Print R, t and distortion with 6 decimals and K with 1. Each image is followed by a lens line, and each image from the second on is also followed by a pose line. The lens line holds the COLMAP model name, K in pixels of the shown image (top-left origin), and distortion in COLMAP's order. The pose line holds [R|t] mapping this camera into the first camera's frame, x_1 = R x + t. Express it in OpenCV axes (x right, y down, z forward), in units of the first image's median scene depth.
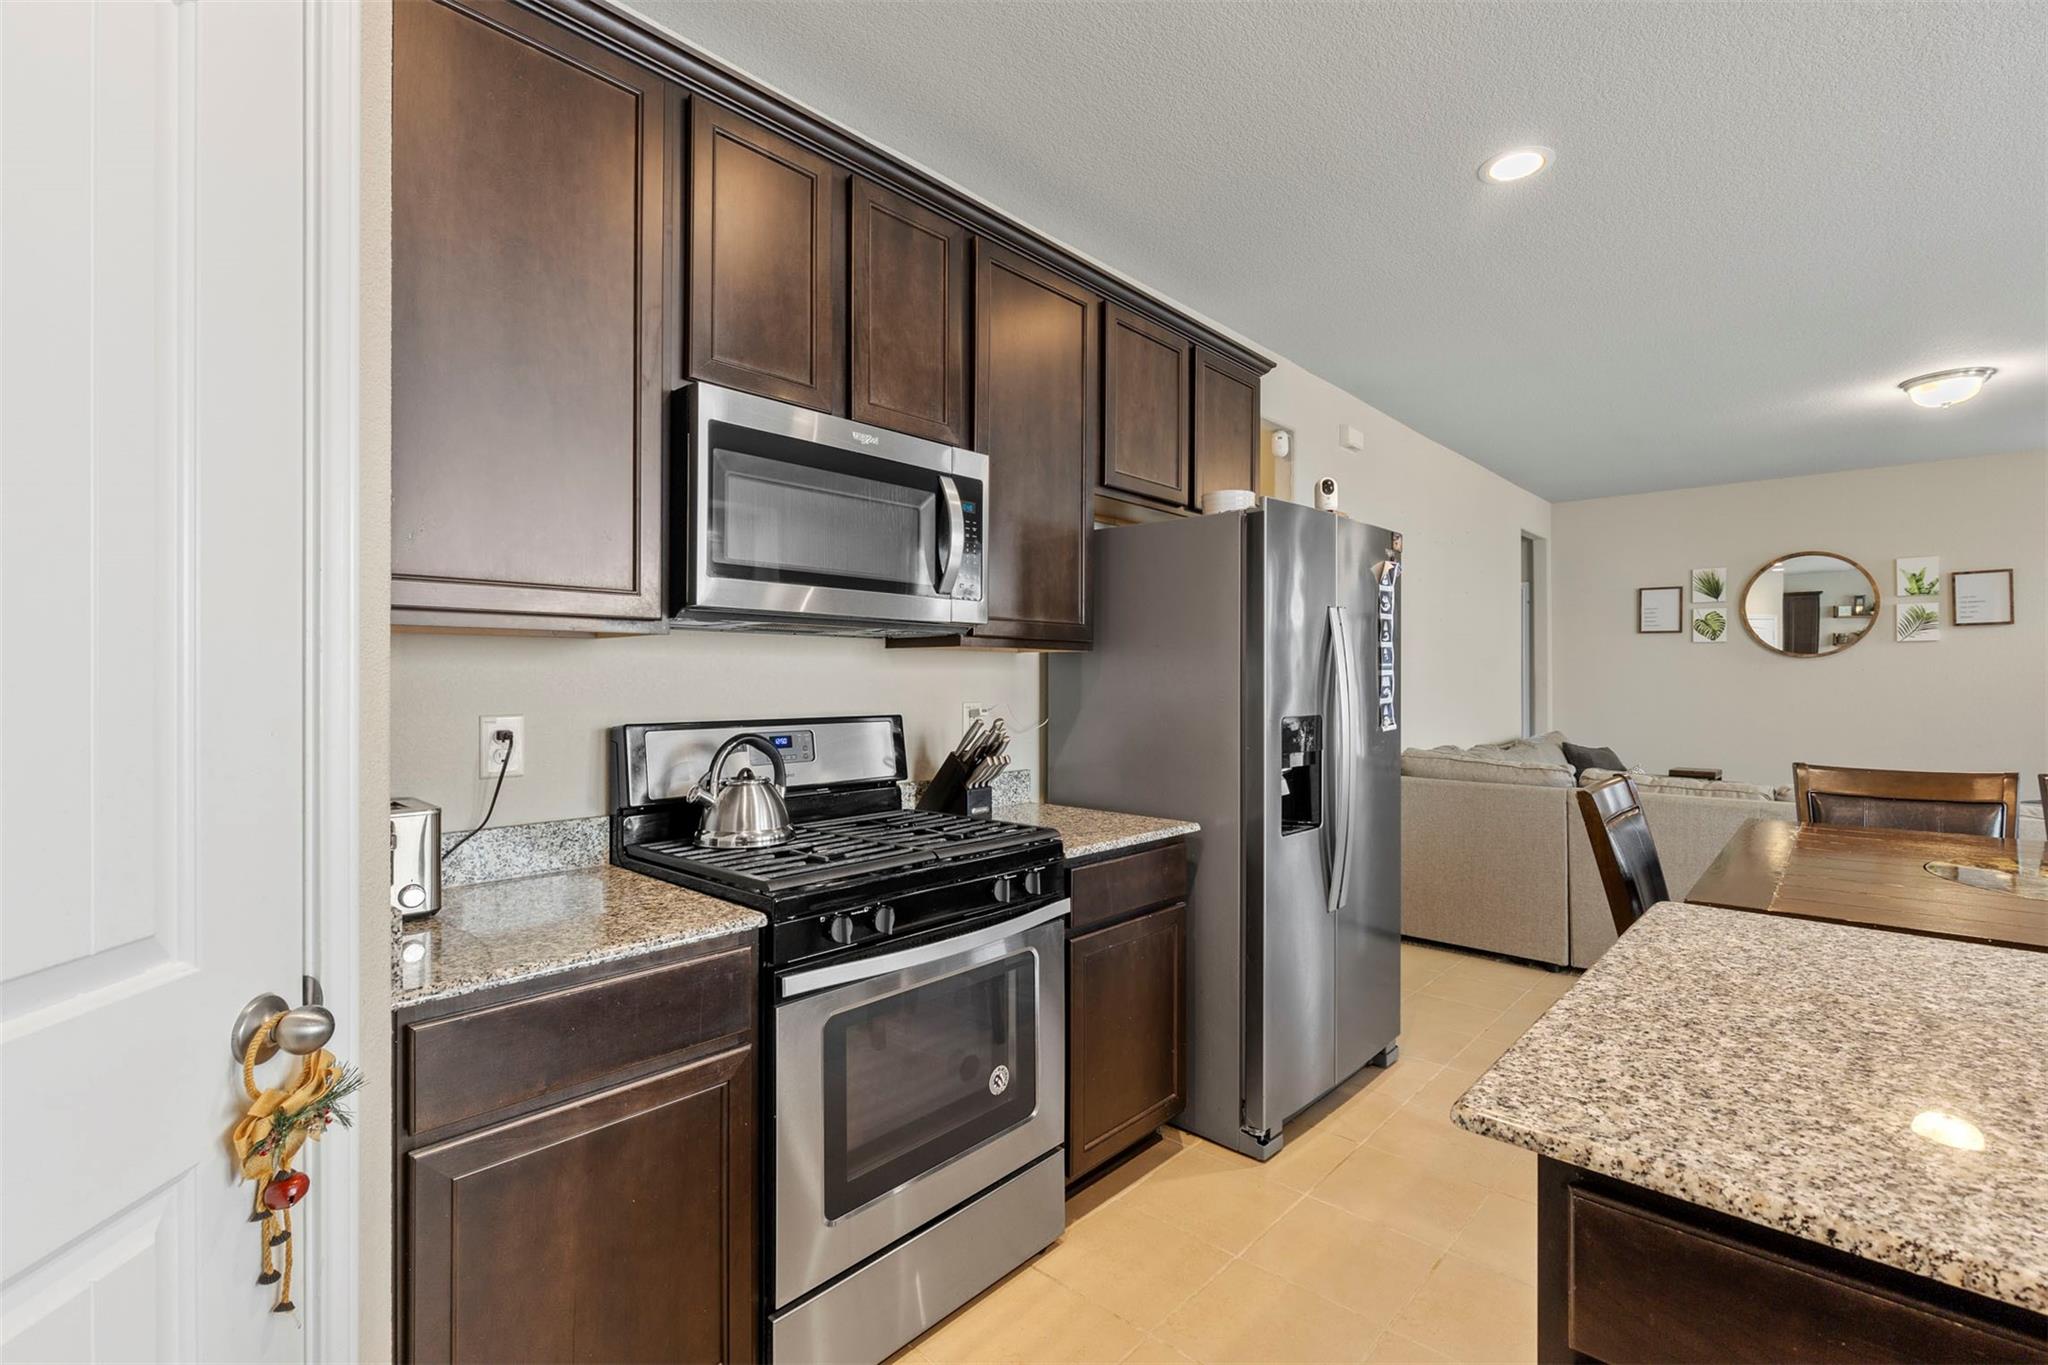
lens RADIAL K [[923.3, 0, 1033.3], [0, 923.3, 675.6], [0, 0, 1]] dist [0.002328, -0.000375]
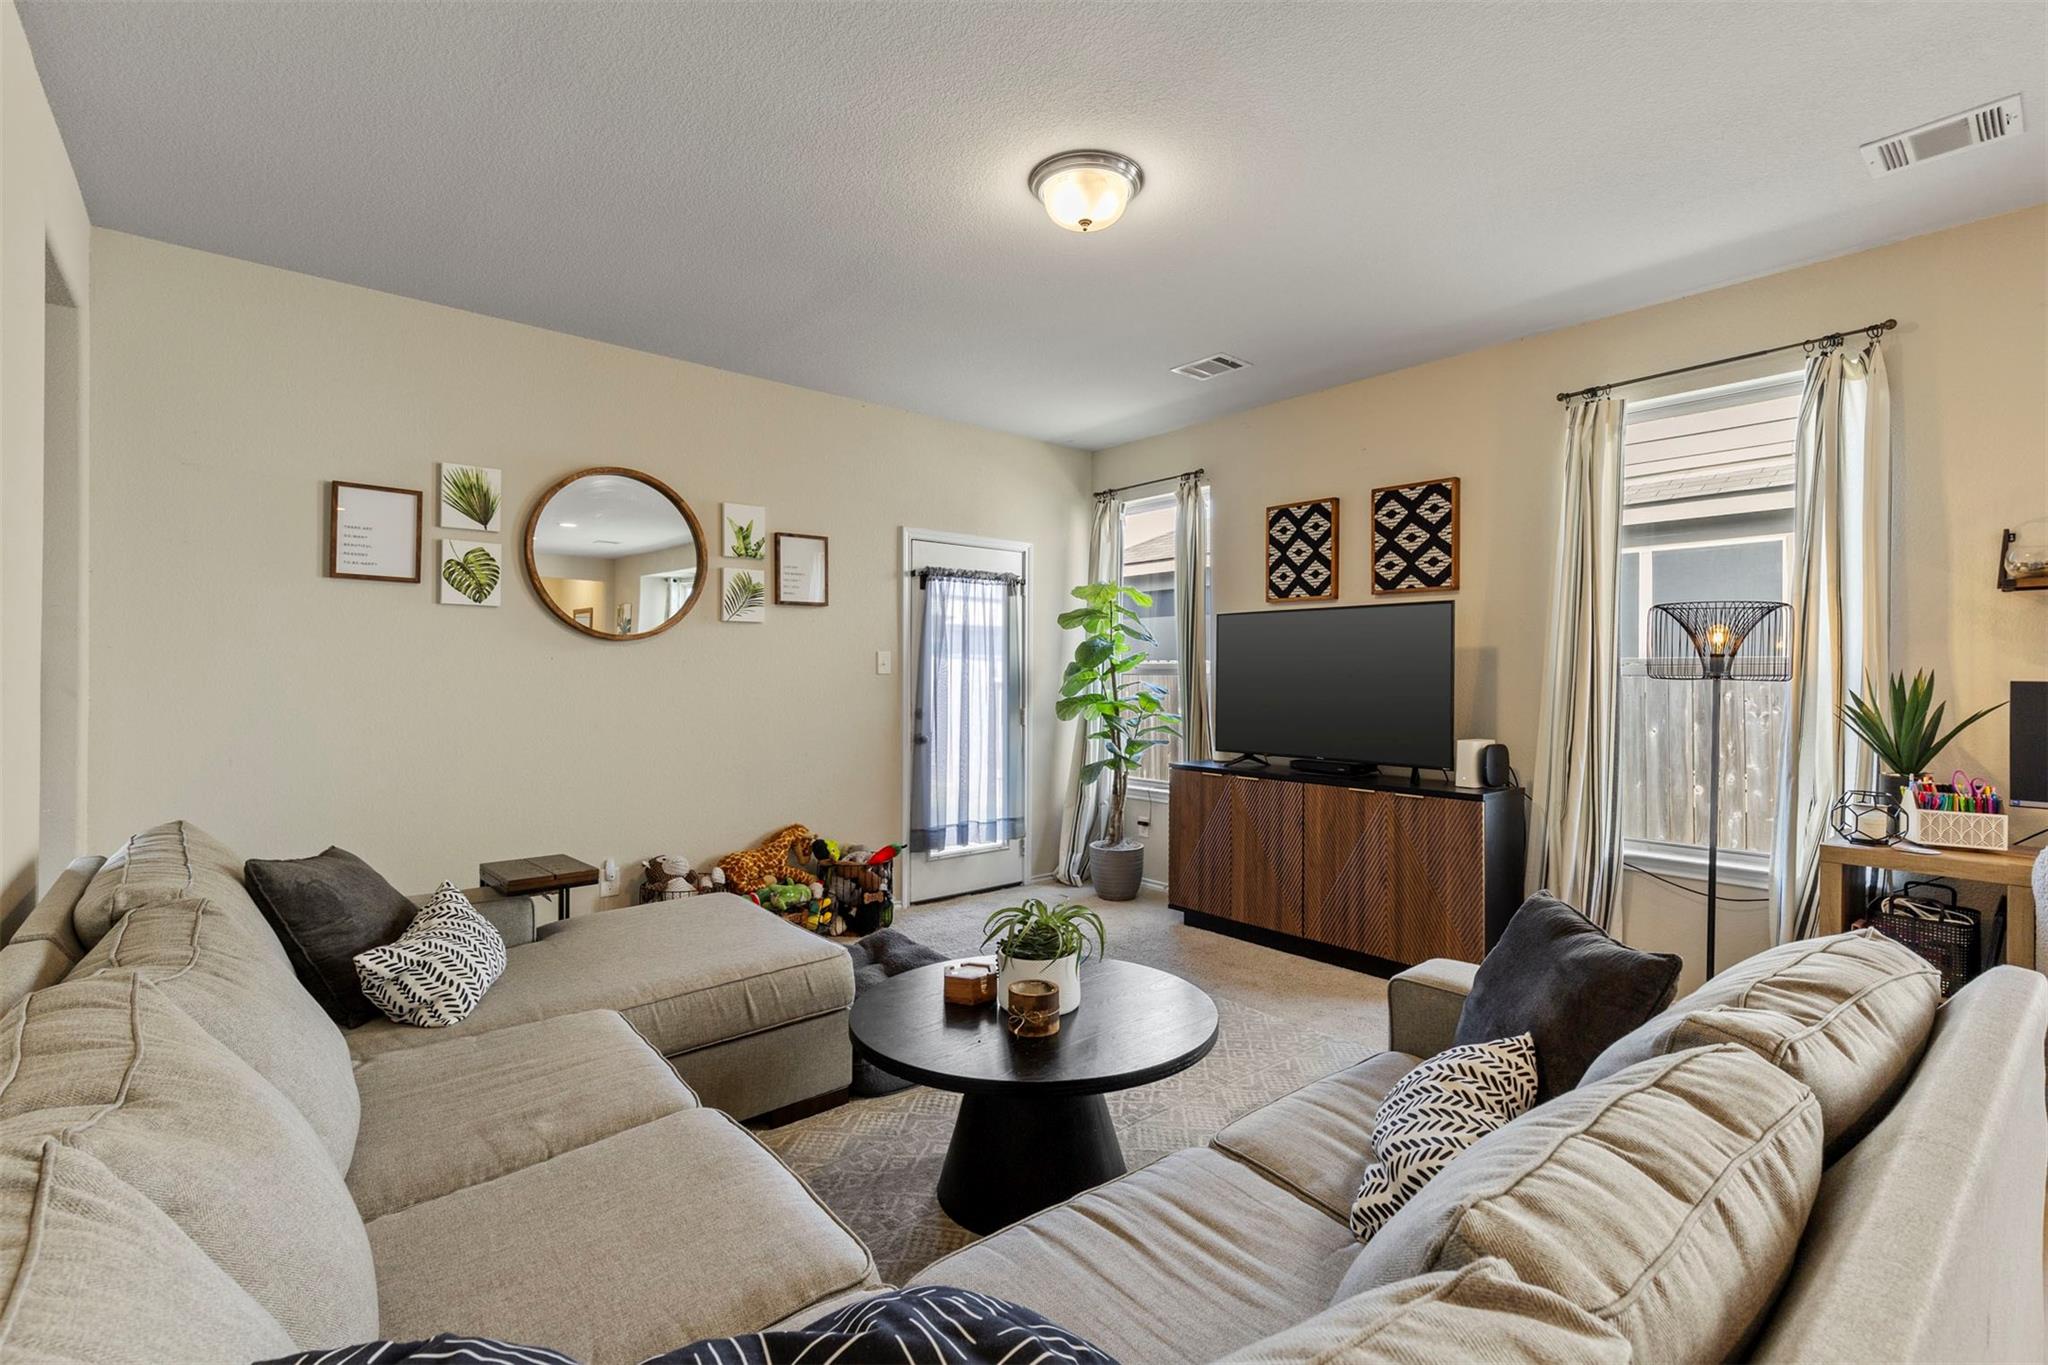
lens RADIAL K [[923.3, 0, 1033.3], [0, 923.3, 675.6], [0, 0, 1]] dist [0.002328, -0.000375]
pose [[0.122984, -0.001513, 0.992407, 0.819119], [-0.006508, 0.999976, 0.002331, 0.002058], [-0.992387, -0.006745, 0.122971, 2.041669]]
